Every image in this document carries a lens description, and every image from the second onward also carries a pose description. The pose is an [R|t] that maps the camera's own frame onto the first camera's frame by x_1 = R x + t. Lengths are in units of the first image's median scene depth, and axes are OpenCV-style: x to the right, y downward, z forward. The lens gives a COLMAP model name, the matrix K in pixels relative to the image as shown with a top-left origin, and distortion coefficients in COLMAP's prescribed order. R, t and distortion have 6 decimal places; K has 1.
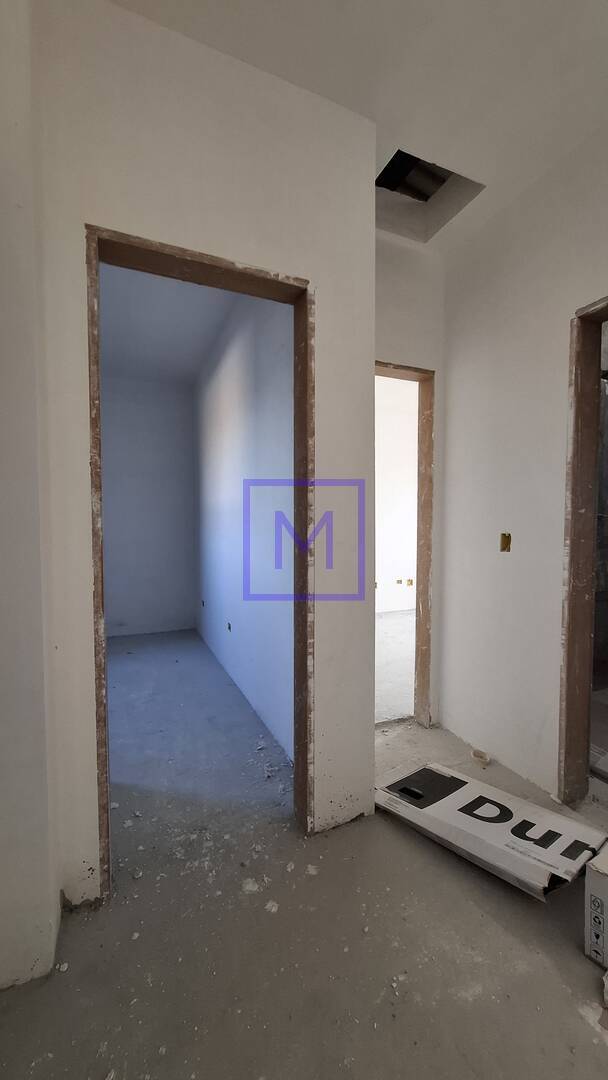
lens RADIAL K [[428.6, 0, 306.7], [0, 428.6, 545.9], [0, 0, 1]] dist [0.000200, 0.001068]
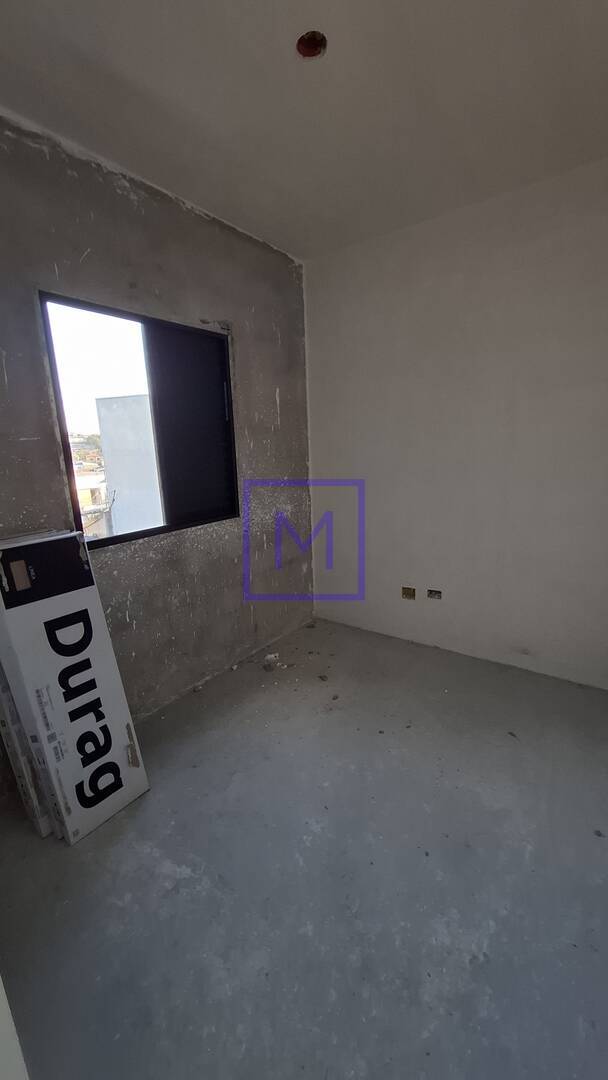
lens RADIAL K [[428.6, 0, 306.7], [0, 428.6, 545.9], [0, 0, 1]] dist [0.000200, 0.001068]
pose [[0.504145, 0.180344, -0.844579, -0.324451], [-0.001292, 0.978110, 0.208086, -0.223869], [0.863618, -0.103815, 0.493342, 1.304973]]
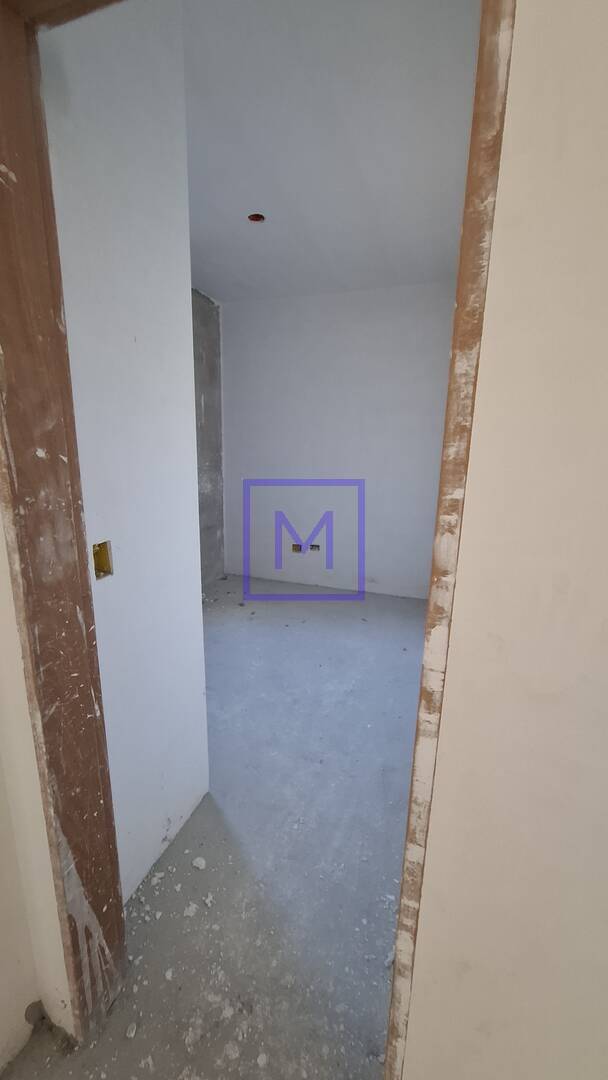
lens RADIAL K [[428.6, 0, 306.7], [0, 428.6, 545.9], [0, 0, 1]] dist [0.000200, 0.001068]
pose [[0.735380, 0.170971, -0.655733, 0.141447], [-0.053043, 0.979203, 0.195825, -0.169930], [0.675576, -0.109224, 0.729155, 0.688506]]
